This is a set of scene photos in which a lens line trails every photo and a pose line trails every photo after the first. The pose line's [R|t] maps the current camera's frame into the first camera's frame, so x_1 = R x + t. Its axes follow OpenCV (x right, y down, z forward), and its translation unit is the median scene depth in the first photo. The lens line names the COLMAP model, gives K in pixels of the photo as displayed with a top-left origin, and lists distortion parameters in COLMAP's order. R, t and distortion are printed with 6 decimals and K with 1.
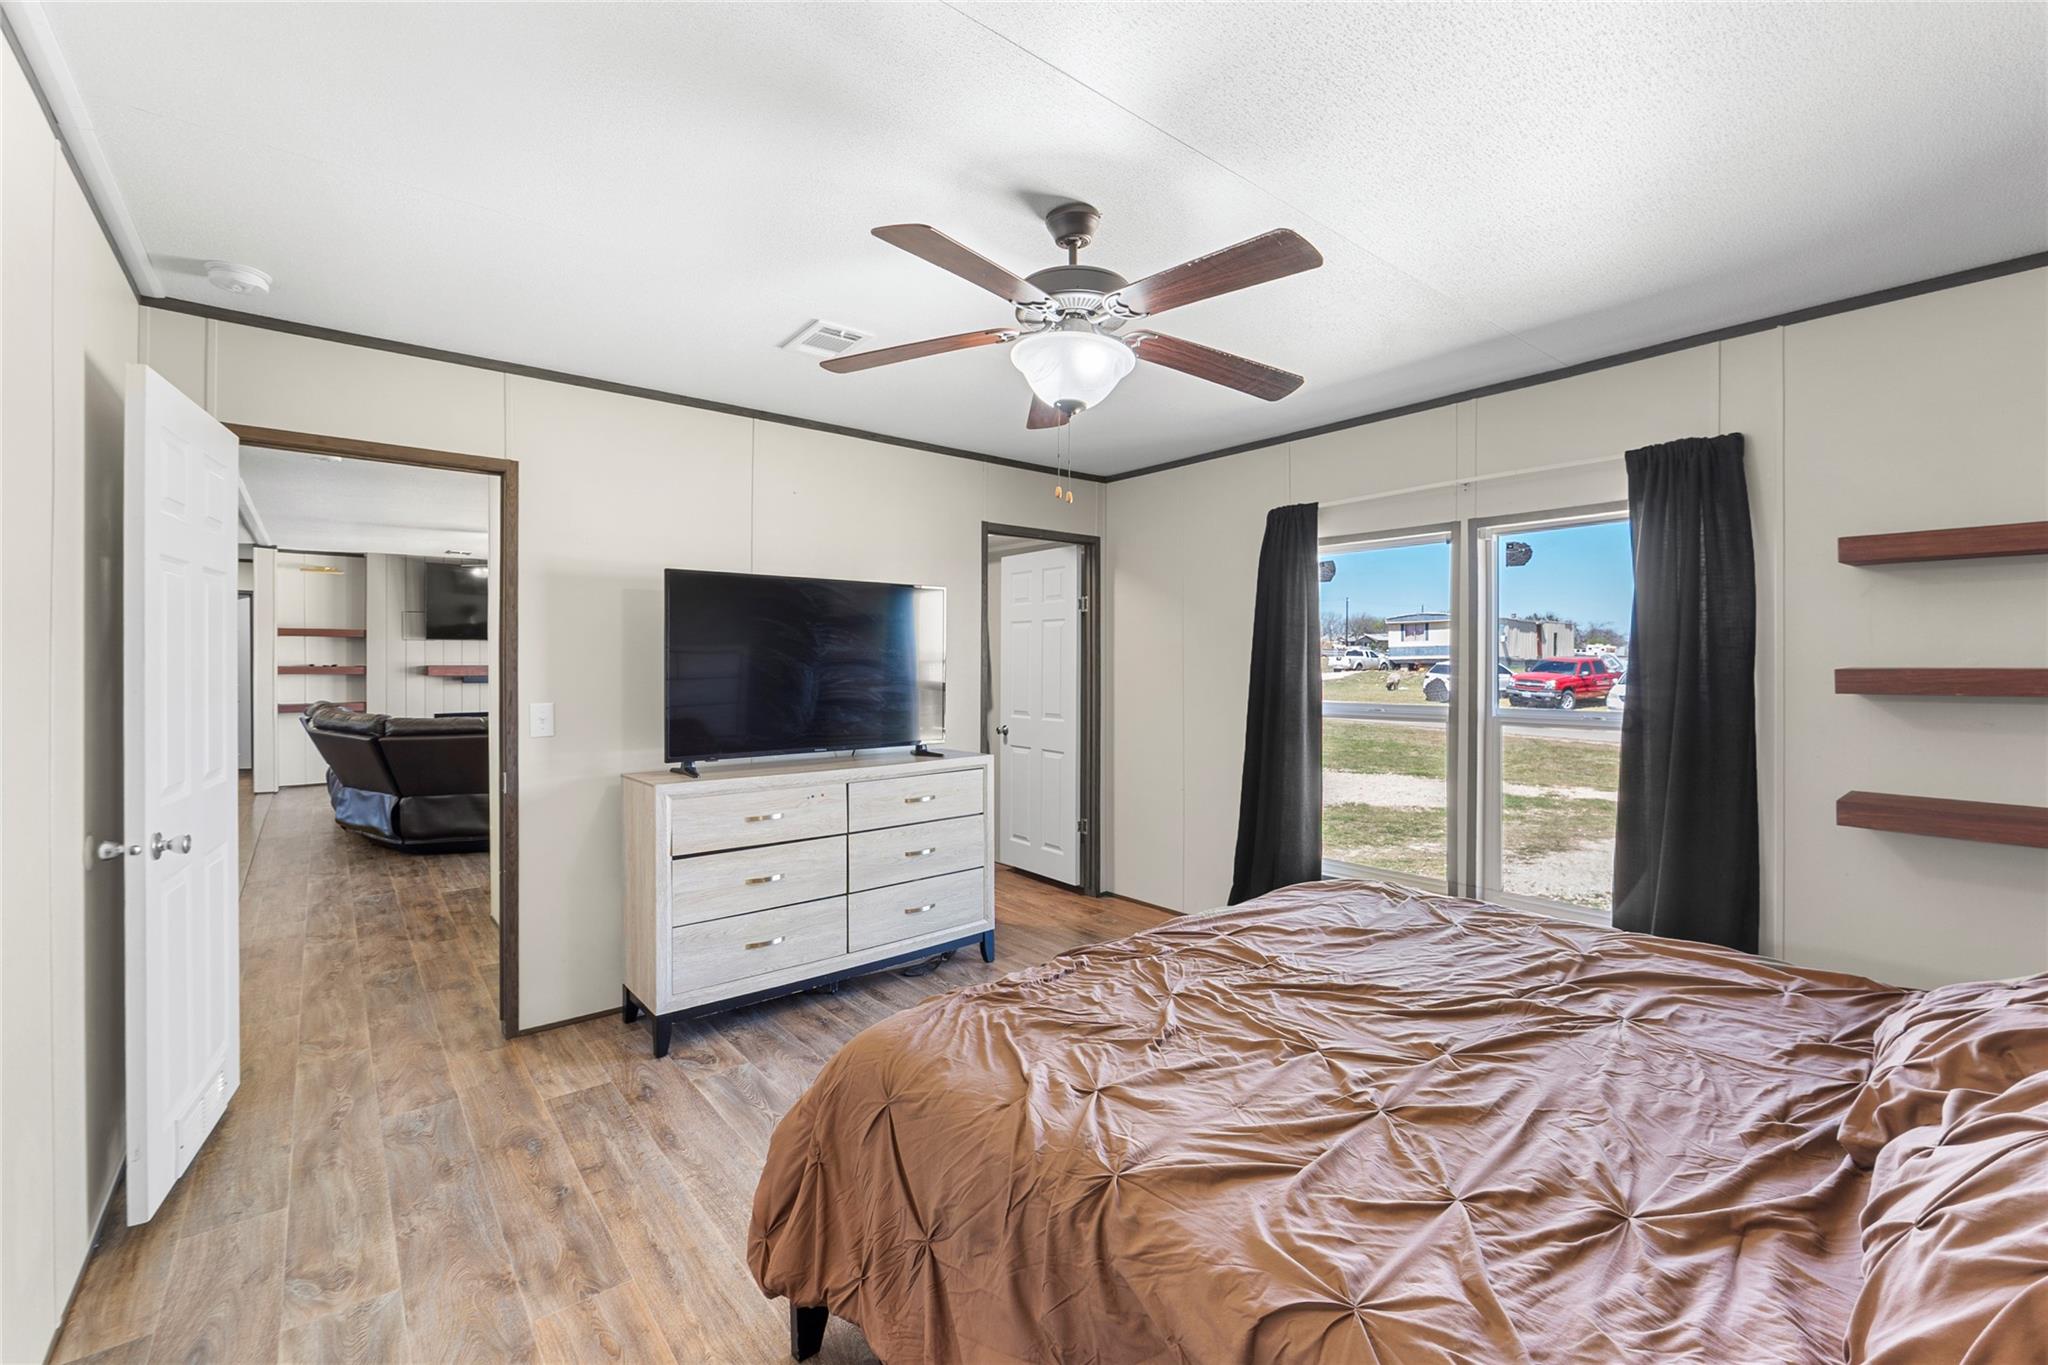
lens RADIAL K [[859.5, 0, 1024.6], [0, 859.5, 666.6], [0, 0, 1]] dist [-0.012935, 0.003020]
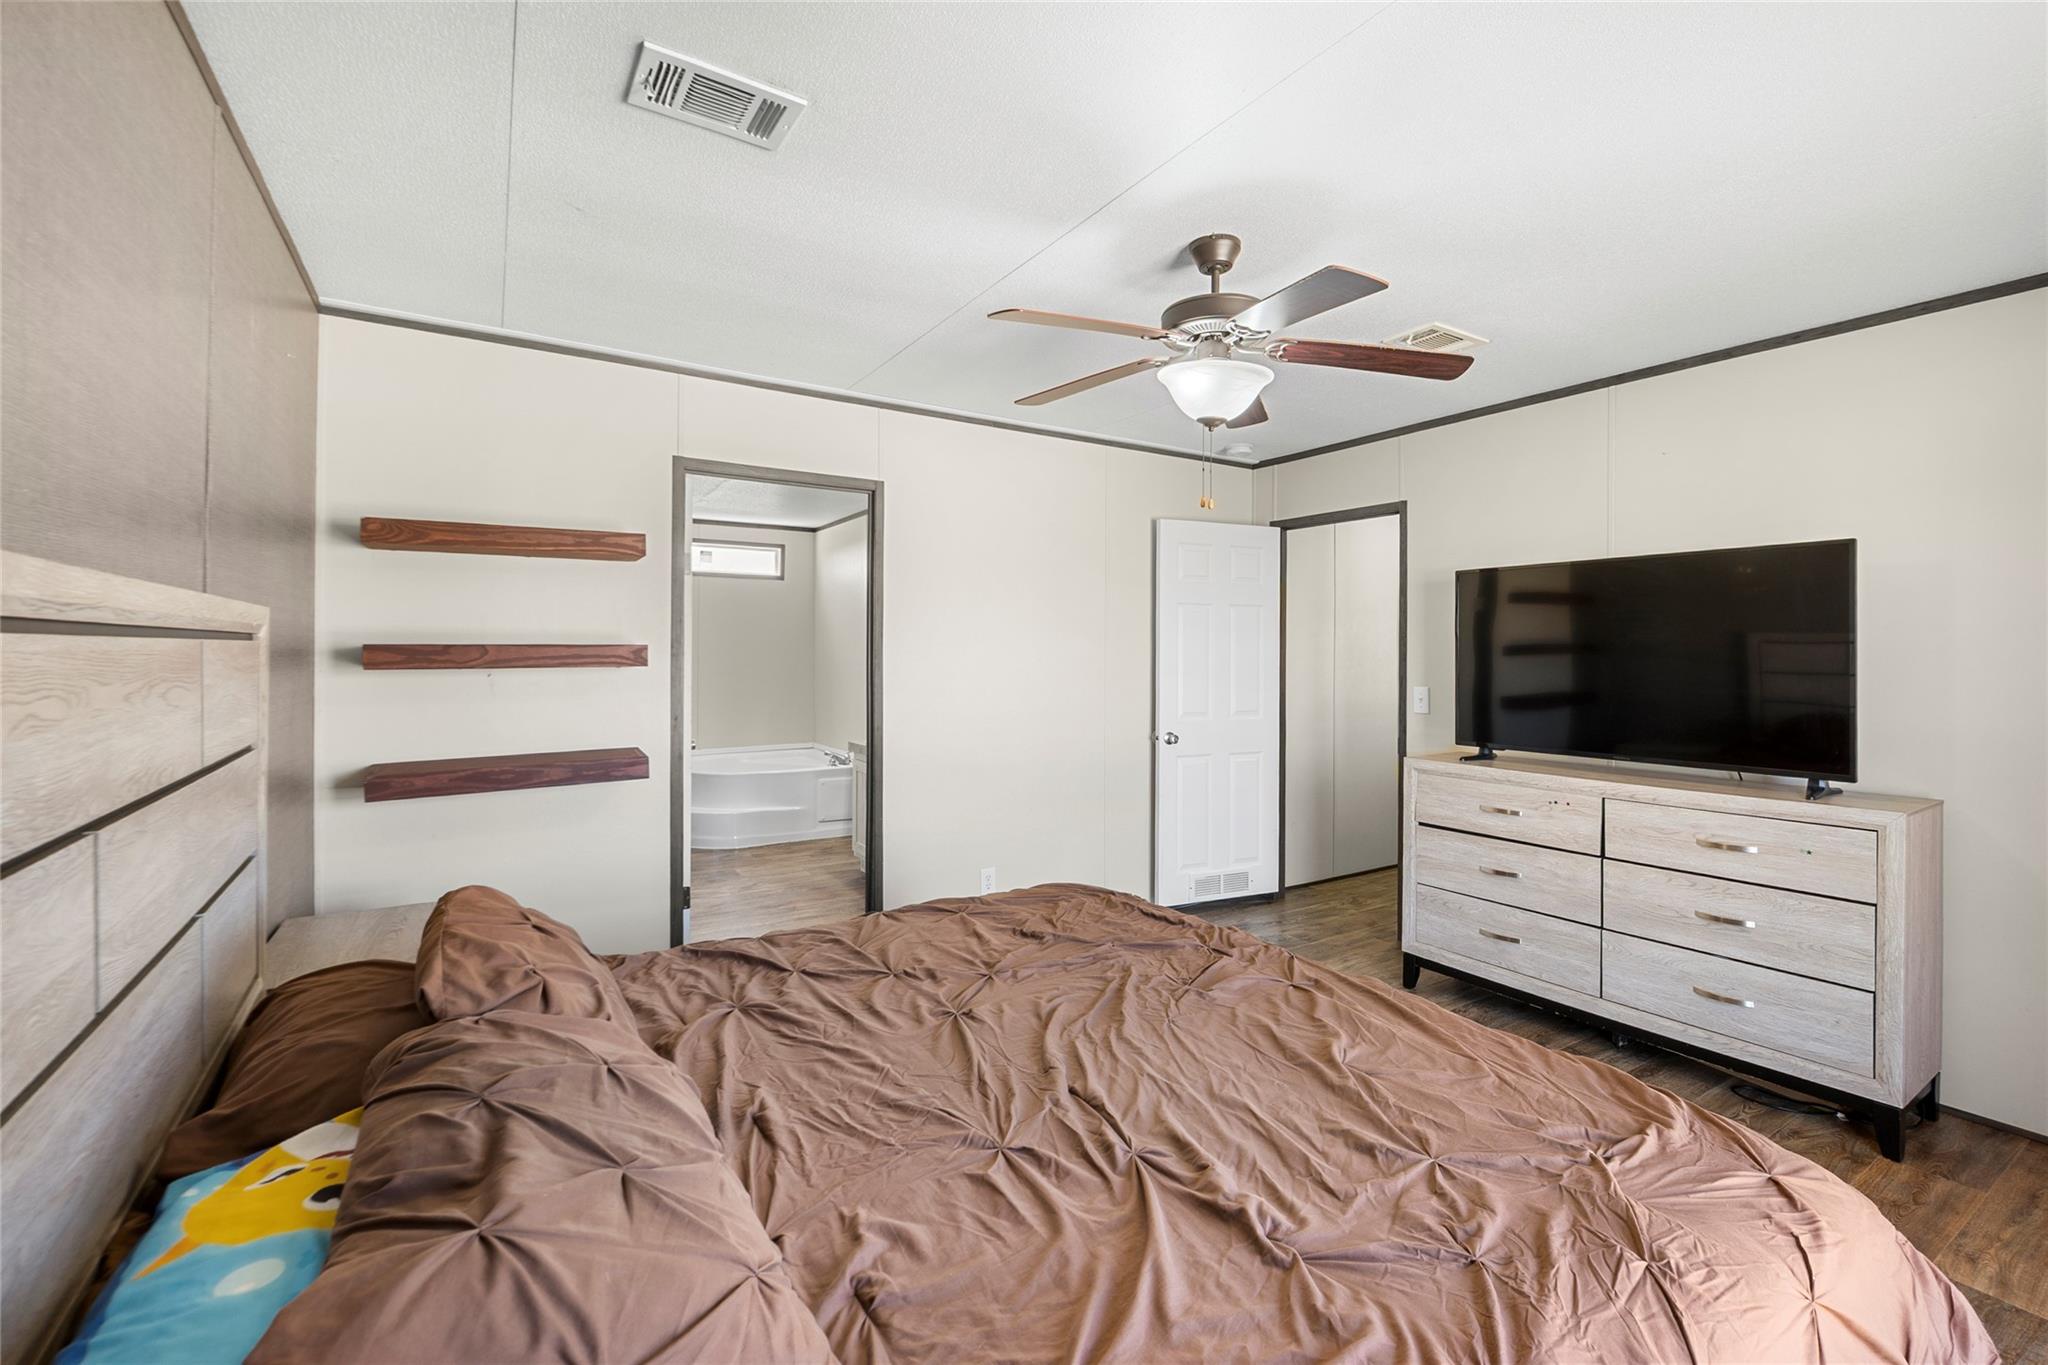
lens RADIAL K [[859.5, 0, 1043.9], [0, 859.5, 671.0], [0, 0, 1]] dist [-0.012935, 0.003020]
pose [[-0.110595, 0.024774, -0.993557, 0.728426], [-0.007327, 0.999642, 0.025742, -0.007989], [0.993839, 0.010126, -0.110374, 0.570766]]
